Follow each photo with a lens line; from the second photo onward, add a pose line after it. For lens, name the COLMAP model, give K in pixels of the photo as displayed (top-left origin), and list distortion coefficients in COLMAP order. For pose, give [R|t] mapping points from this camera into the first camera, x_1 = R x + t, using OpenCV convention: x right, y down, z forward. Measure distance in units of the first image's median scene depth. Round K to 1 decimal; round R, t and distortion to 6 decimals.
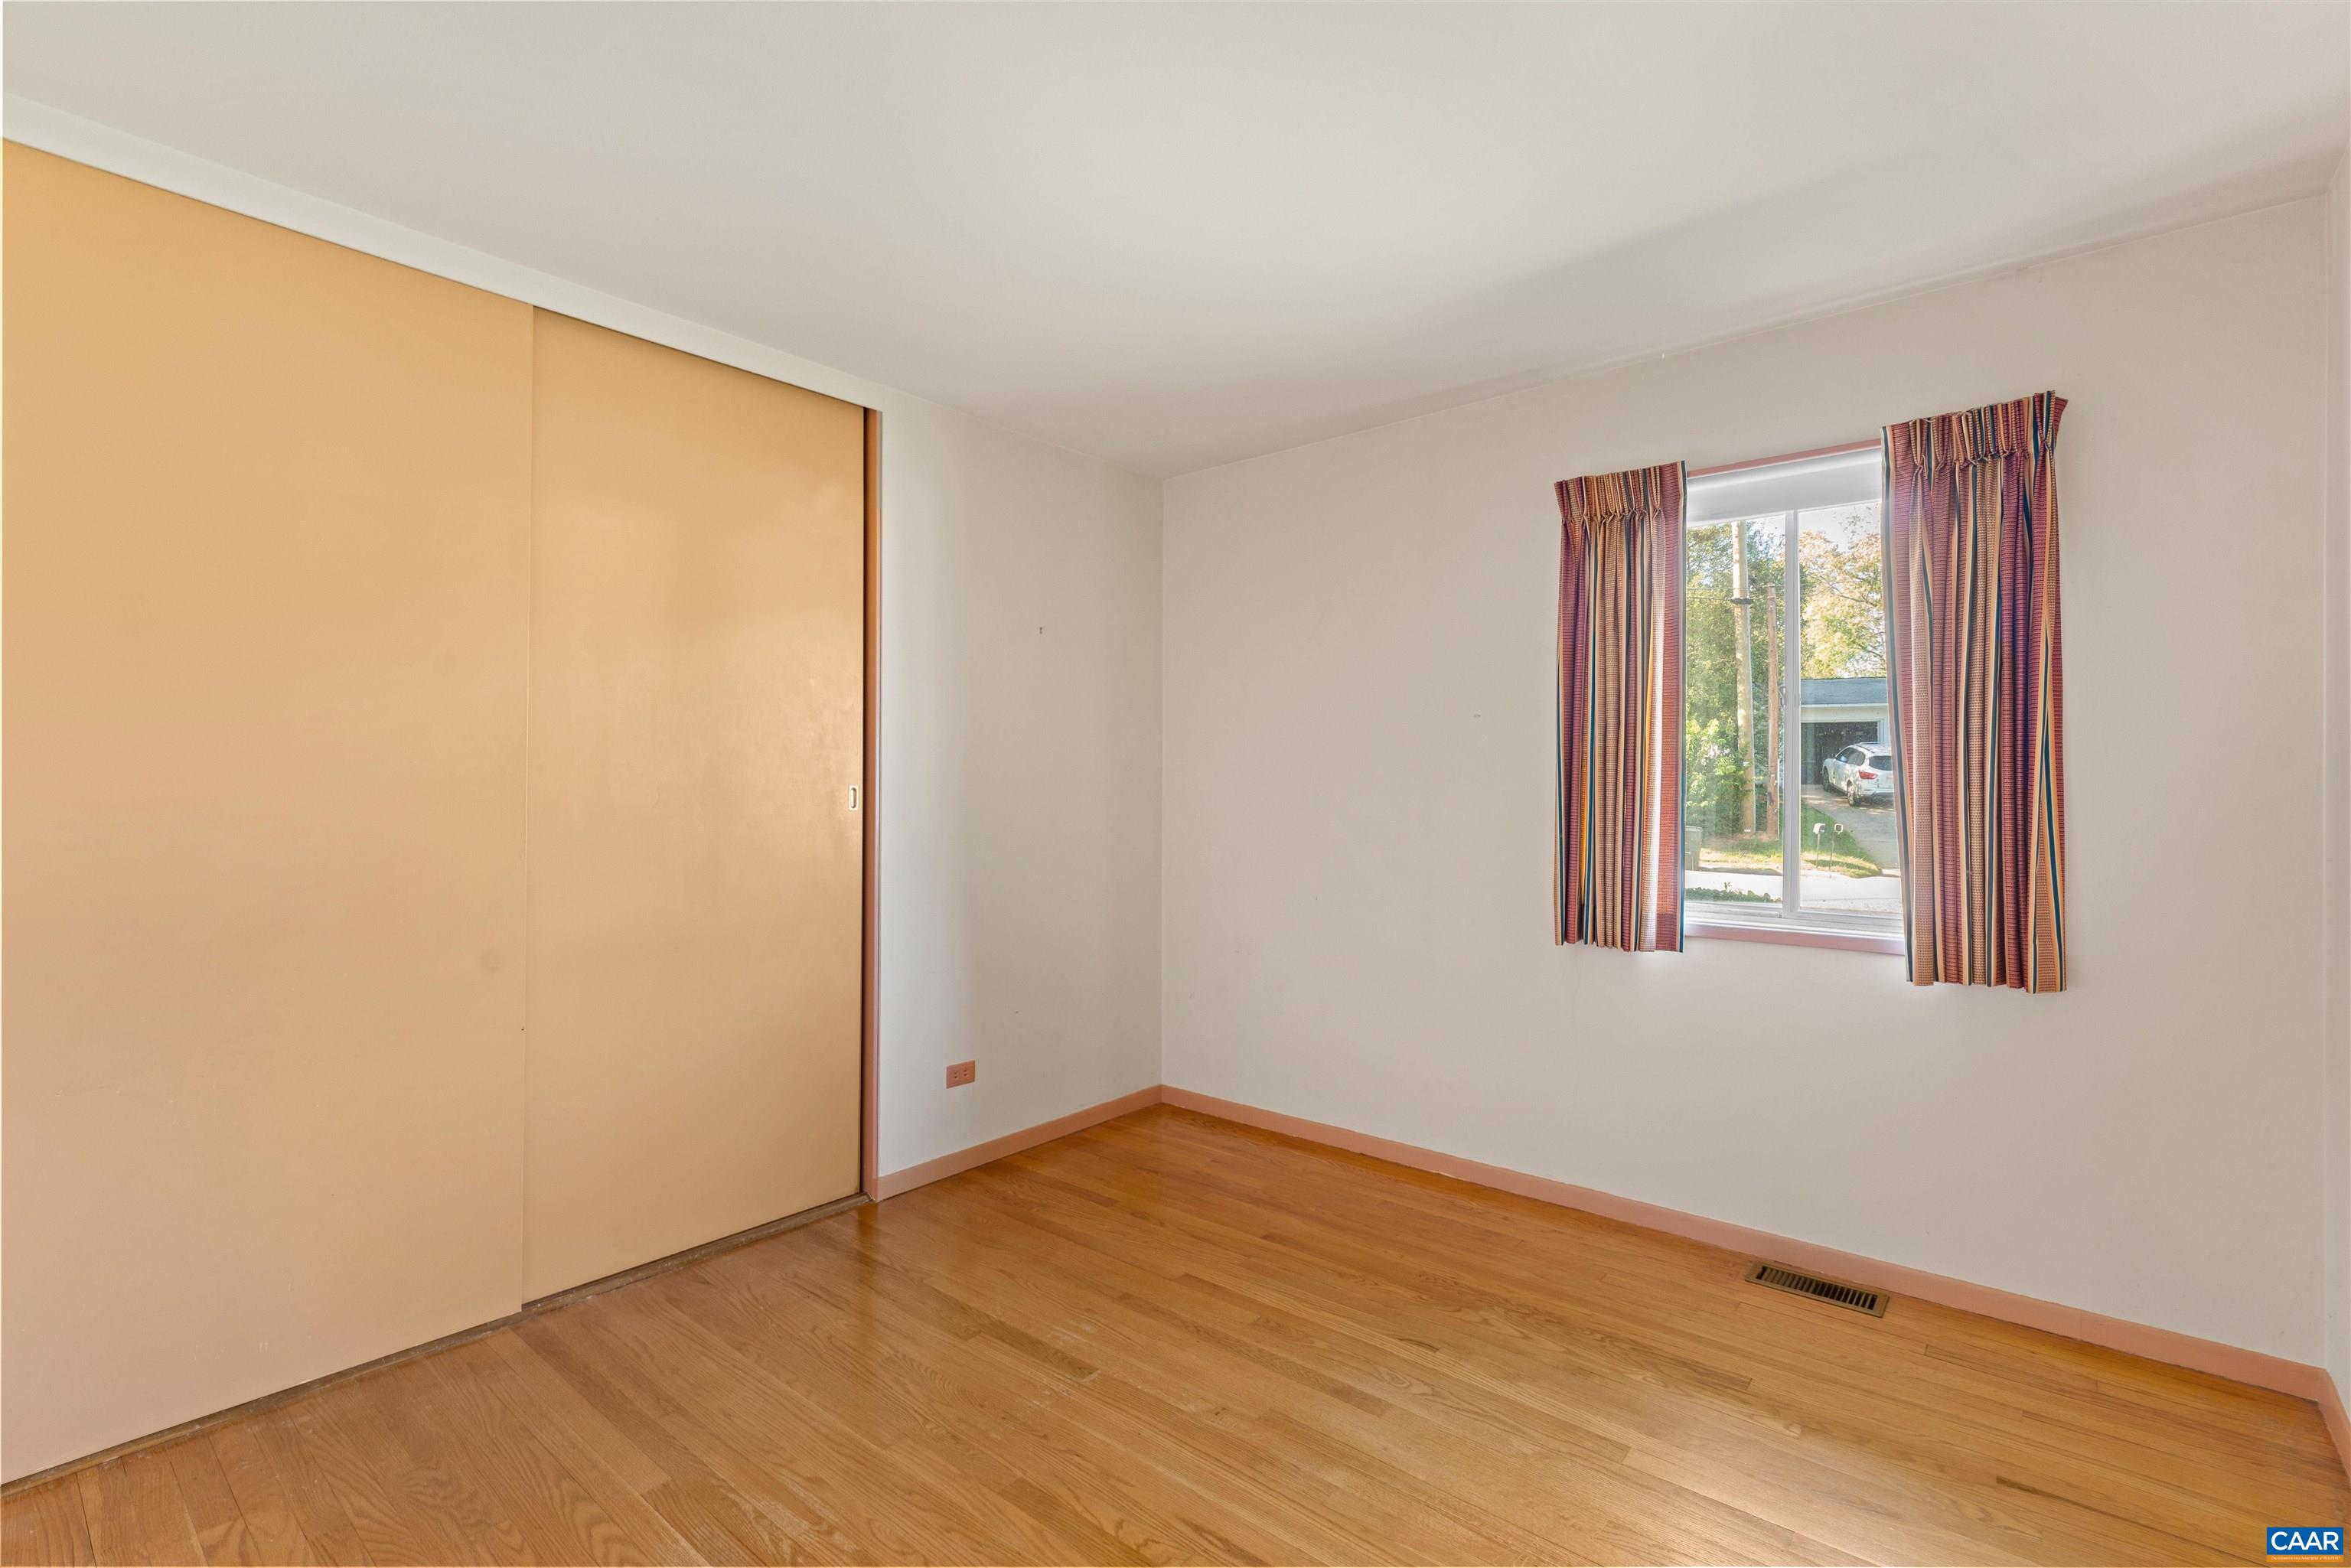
lens RADIAL K [[1066.8, 0, 1169.8], [0, 1066.8, 785.9], [0, 0, 1]] dist [0.002739, 0.000432]
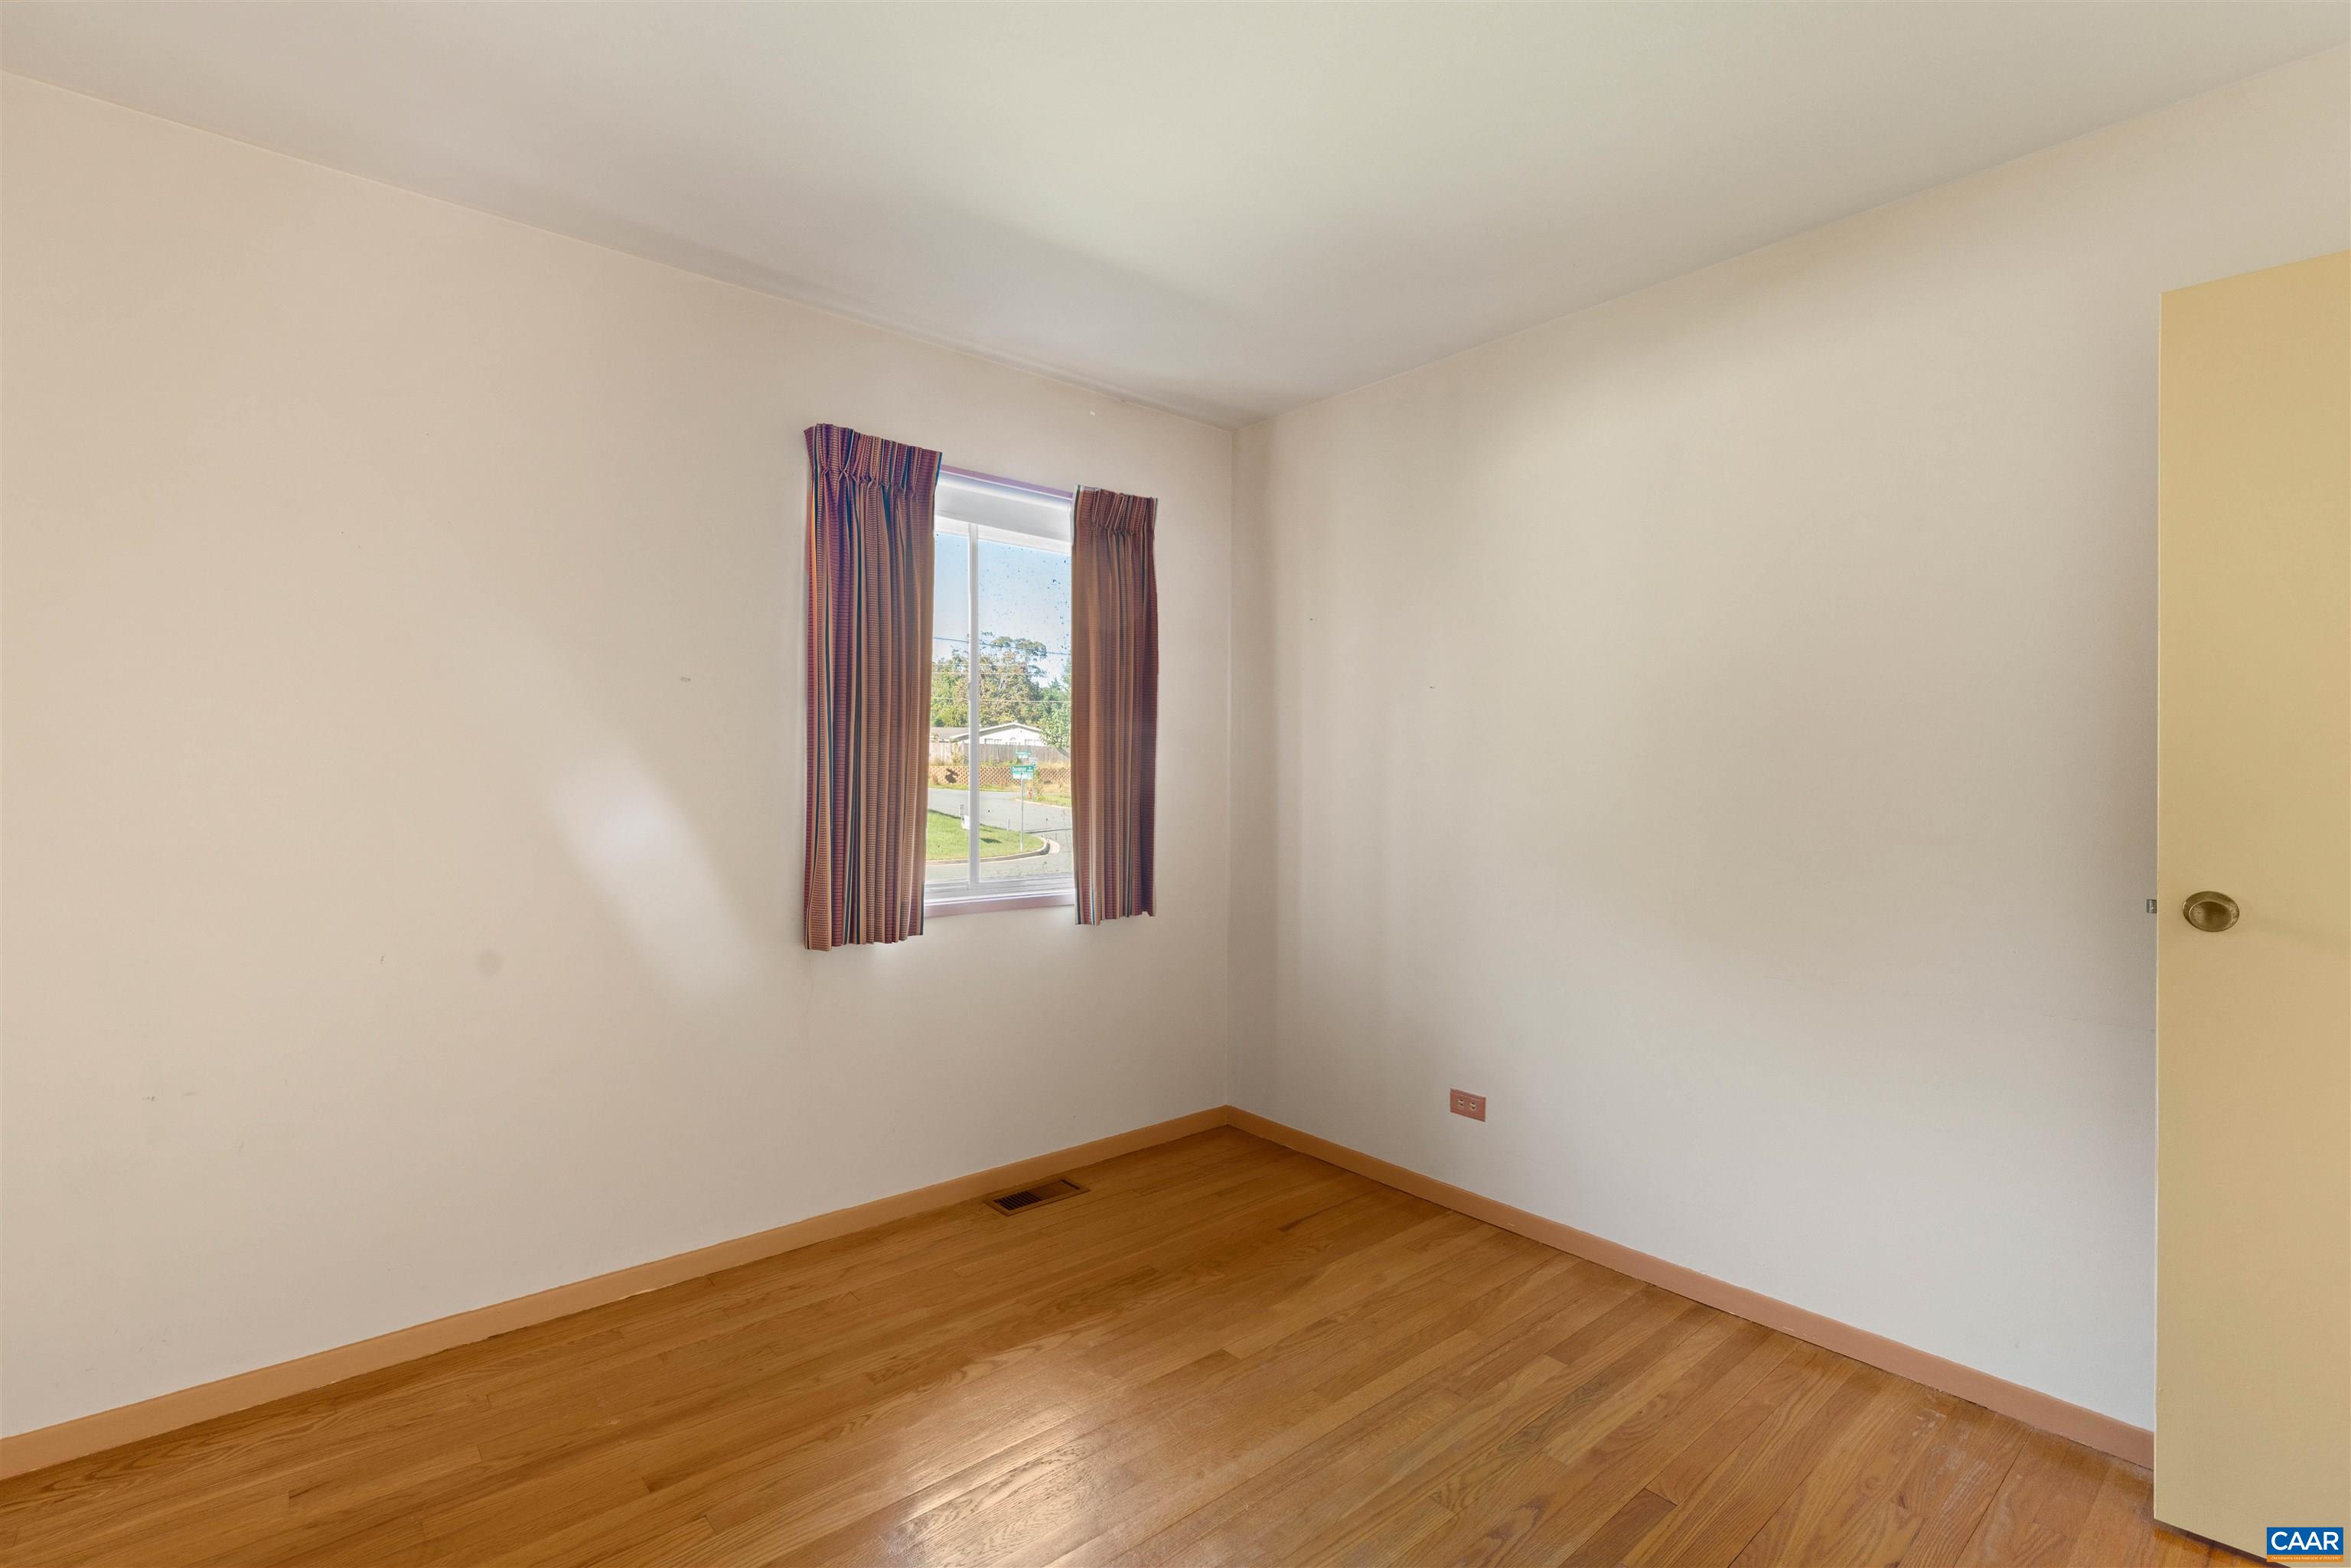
lens RADIAL K [[1066.8, 0, 1169.6], [0, 1066.8, 777.0], [0, 0, 1]] dist [0.002739, 0.000432]
pose [[0.151165, 0.000198, 0.988508, -0.497730], [-0.004174, 0.999991, 0.000438, 0.004894], [-0.988500, -0.004192, 0.151165, 0.624676]]
